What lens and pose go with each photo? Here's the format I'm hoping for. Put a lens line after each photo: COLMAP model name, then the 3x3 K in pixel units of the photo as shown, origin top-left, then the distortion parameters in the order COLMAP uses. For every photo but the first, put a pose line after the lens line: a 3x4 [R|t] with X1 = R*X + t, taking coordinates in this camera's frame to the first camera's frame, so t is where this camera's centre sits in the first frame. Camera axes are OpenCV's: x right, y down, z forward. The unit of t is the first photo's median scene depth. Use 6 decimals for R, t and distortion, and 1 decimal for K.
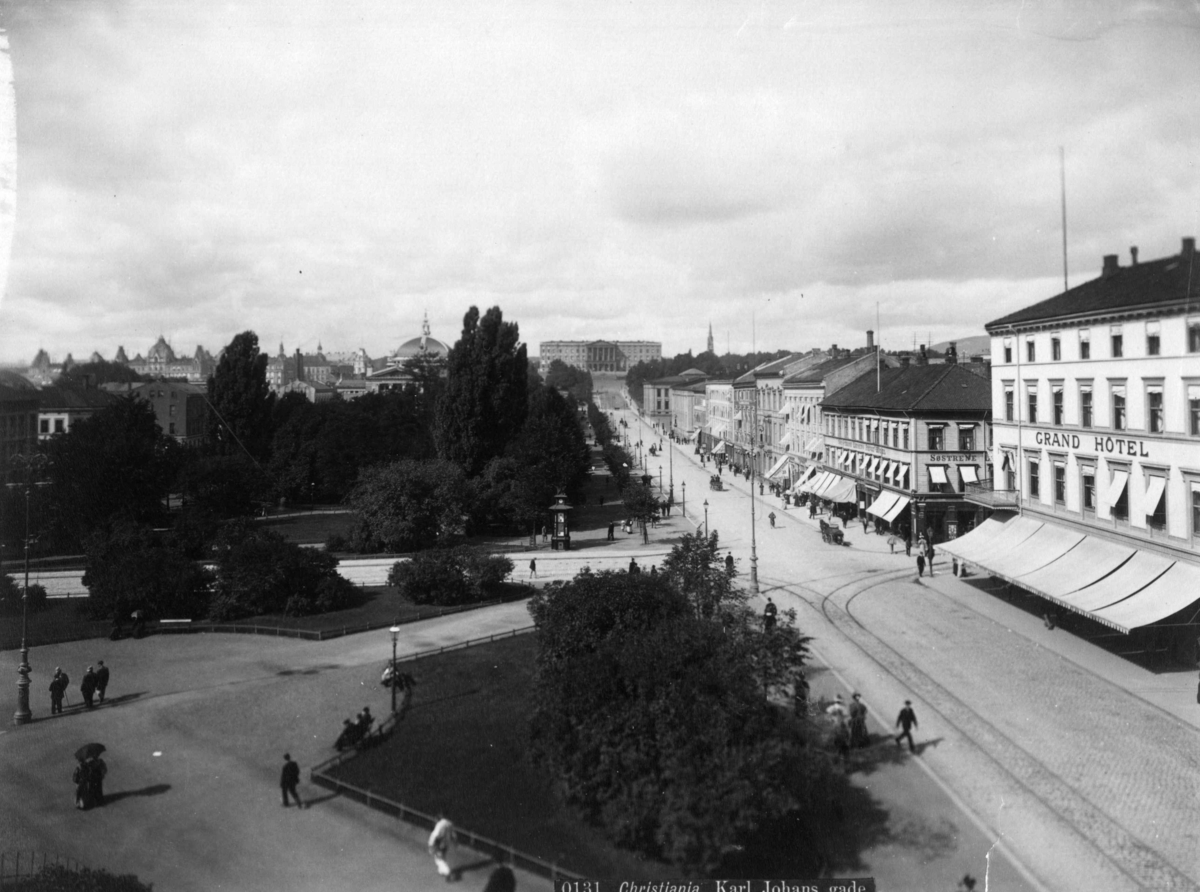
lens RADIAL K [[1903.8, 0, 599.7], [0, 1903.8, 446.0], [0, 0, 1]] dist [0.089335, 0.000000]
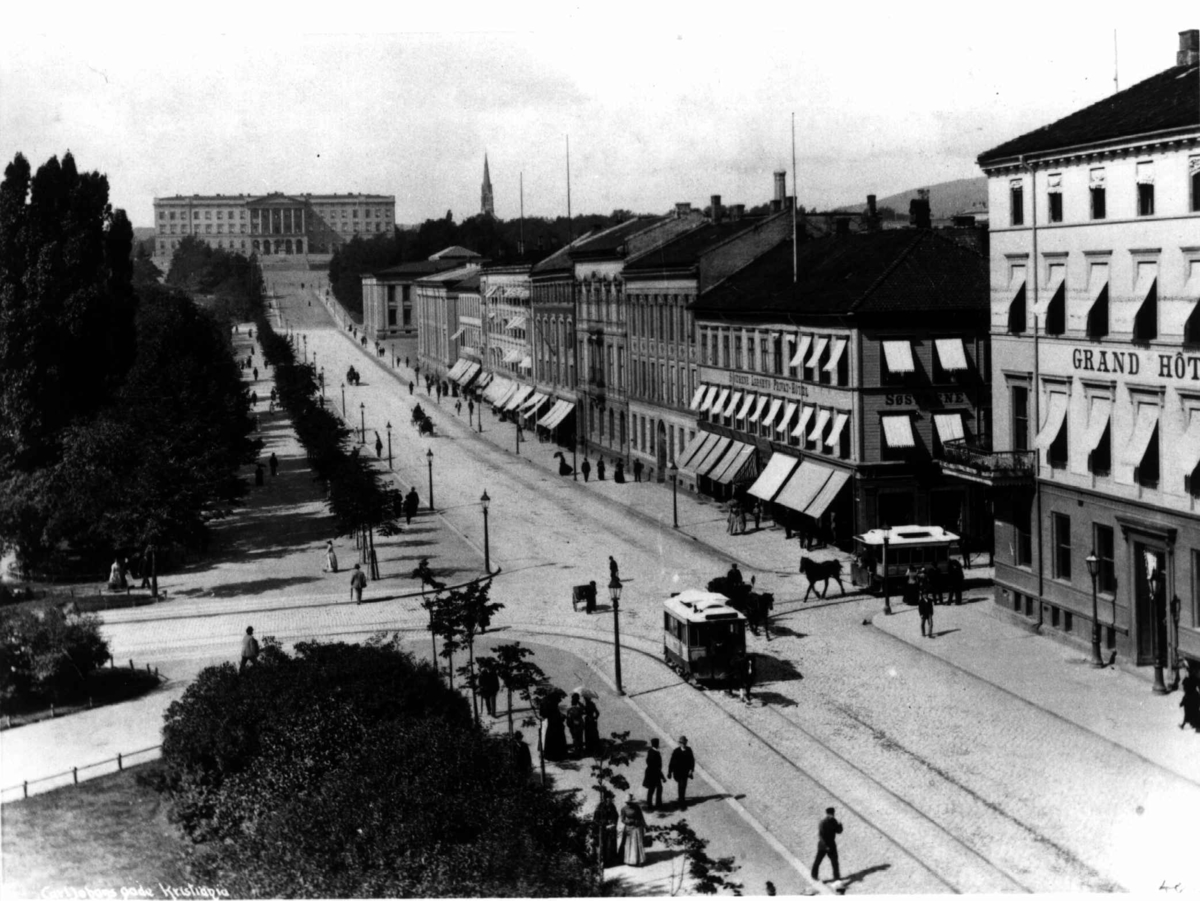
lens RADIAL K [[1903.8, 0, 601.8], [0, 1903.8, 446.6], [0, 0, 1]] dist [0.089335, 0.000000]
pose [[0.979983, -0.038846, 0.195256, -0.016690], [0.027817, 0.997875, 0.058914, -0.015210], [-0.197130, -0.052303, 0.978981, 0.472295]]
